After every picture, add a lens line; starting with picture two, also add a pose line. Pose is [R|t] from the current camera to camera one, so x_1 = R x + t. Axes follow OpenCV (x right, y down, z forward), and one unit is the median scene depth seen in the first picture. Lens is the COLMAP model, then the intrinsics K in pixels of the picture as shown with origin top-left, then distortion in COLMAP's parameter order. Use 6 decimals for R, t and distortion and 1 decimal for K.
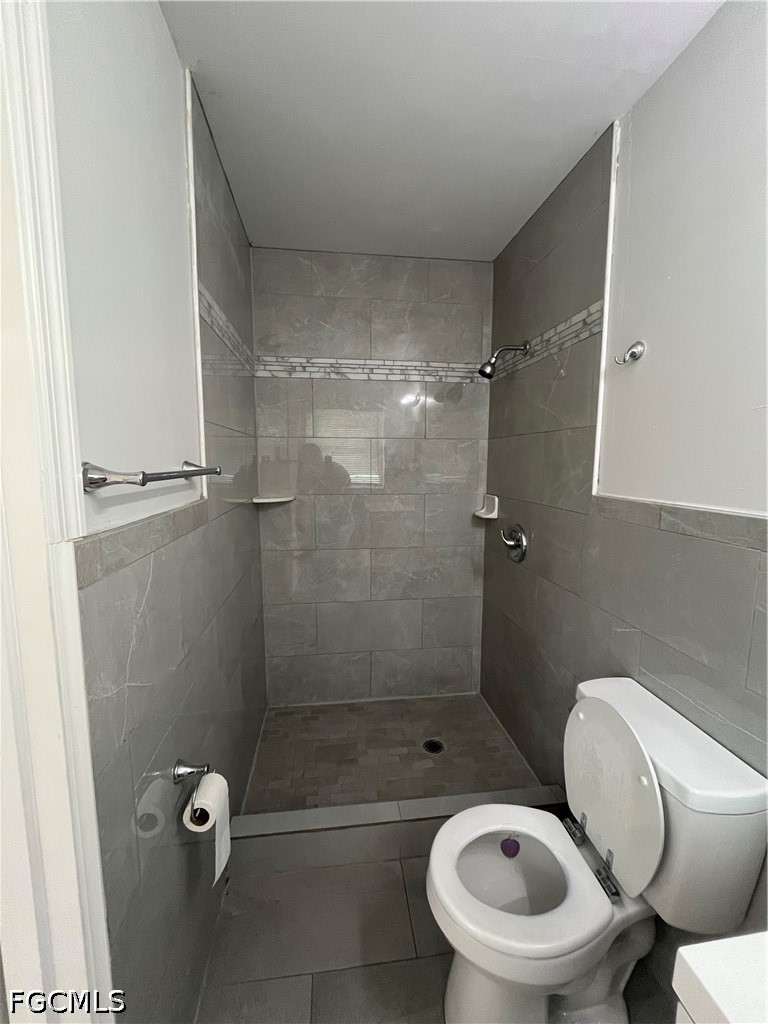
lens RADIAL K [[416.1, 0, 382.6], [0, 416.1, 509.3], [0, 0, 1]] dist [0.000068, -0.000508]
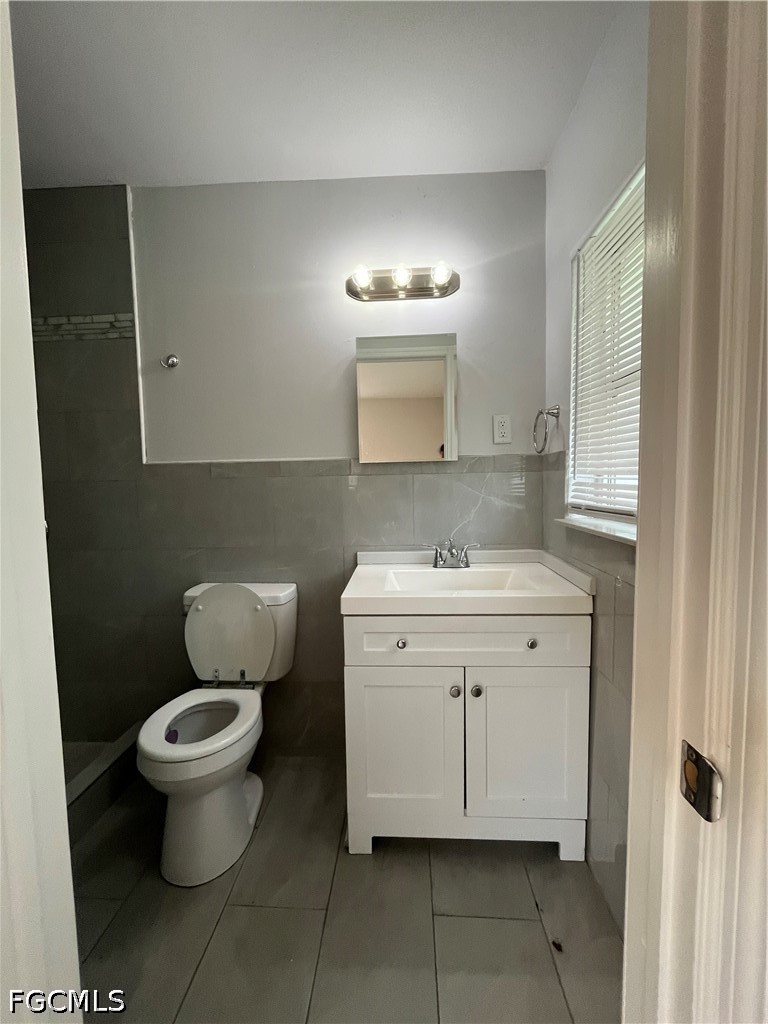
lens RADIAL K [[416.1, 0, 379.7], [0, 416.1, 506.9], [0, 0, 1]] dist [0.000068, -0.000508]
pose [[0.195723, -0.085595, 0.976917, -0.621974], [0.137863, 0.988692, 0.059007, 0.123042], [-0.970920, 0.123131, 0.205310, 0.045656]]
